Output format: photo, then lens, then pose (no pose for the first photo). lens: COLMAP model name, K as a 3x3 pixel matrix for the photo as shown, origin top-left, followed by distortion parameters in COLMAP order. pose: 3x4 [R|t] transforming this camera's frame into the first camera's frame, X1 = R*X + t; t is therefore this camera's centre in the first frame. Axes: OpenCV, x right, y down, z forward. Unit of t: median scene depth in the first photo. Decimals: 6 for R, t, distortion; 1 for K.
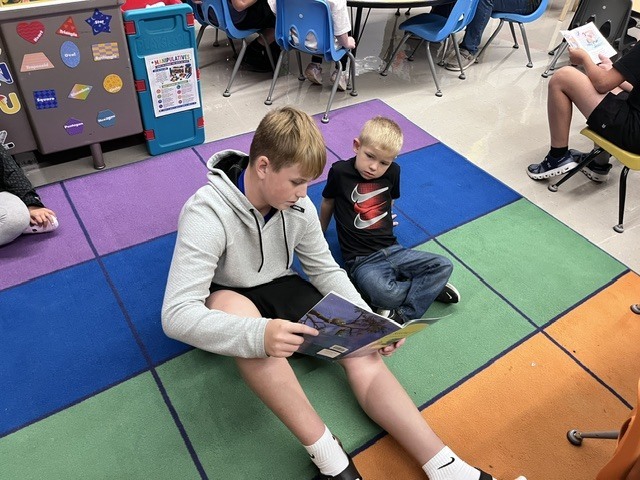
lens RADIAL K [[490.7, 0, 320.6], [0, 490.7, 237.4], [0, 0, 1]] dist [0.055954, -0.085533]
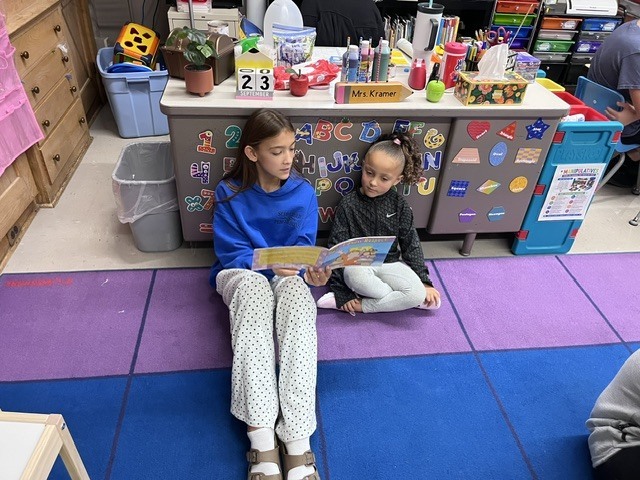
lens RADIAL K [[490.7, 0, 320.6], [0, 490.7, 237.4], [0, 0, 1]] dist [0.055954, -0.085533]
pose [[0.885784, 0.246311, -0.393343, -0.350048], [-0.297168, 0.952027, -0.073046, -0.012555], [0.356481, 0.181592, 0.916485, -0.053698]]
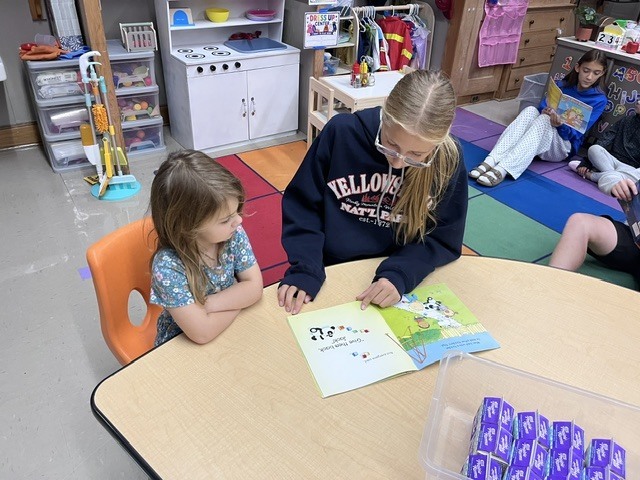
lens RADIAL K [[490.7, 0, 320.6], [0, 490.7, 237.4], [0, 0, 1]] dist [0.055954, -0.085533]
pose [[0.008013, 0.479270, -0.877631, 0.854298], [-0.711376, 0.619541, 0.331833, 0.234215], [0.702766, 0.621667, 0.345906, -0.175430]]
